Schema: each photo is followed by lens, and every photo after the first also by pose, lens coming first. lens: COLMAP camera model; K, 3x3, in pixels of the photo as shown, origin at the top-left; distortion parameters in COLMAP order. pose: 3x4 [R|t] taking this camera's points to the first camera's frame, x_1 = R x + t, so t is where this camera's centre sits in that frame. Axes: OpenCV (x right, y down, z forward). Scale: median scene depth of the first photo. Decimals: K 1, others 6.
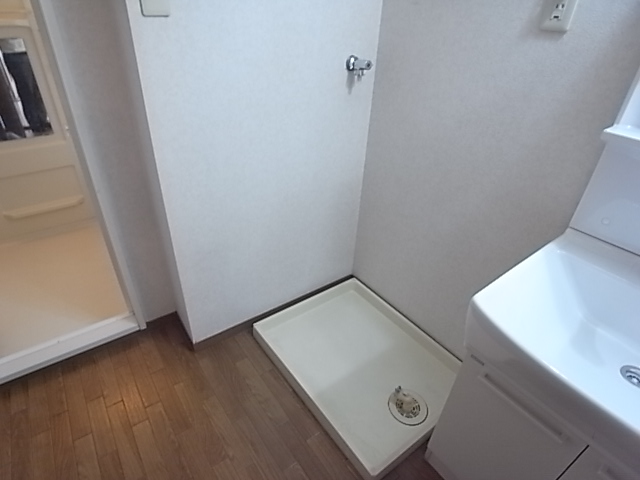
lens RADIAL K [[360.9, 0, 307.0], [0, 360.9, 241.4], [0, 0, 1]] dist [-0.070701, 0.019170]
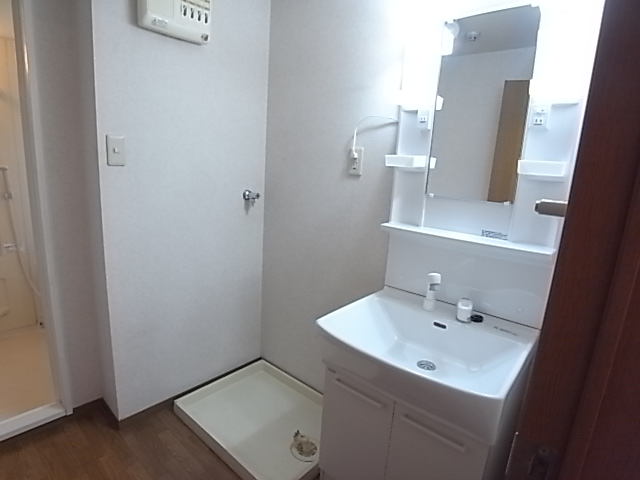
lens RADIAL K [[360.9, 0, 307.0], [0, 360.9, 241.4], [0, 0, 1]] dist [-0.070701, 0.019170]
pose [[0.976354, -0.023842, 0.214859, 0.040910], [0.095827, 0.938648, -0.331297, 0.193537], [-0.193778, 0.344052, 0.918737, -0.348003]]
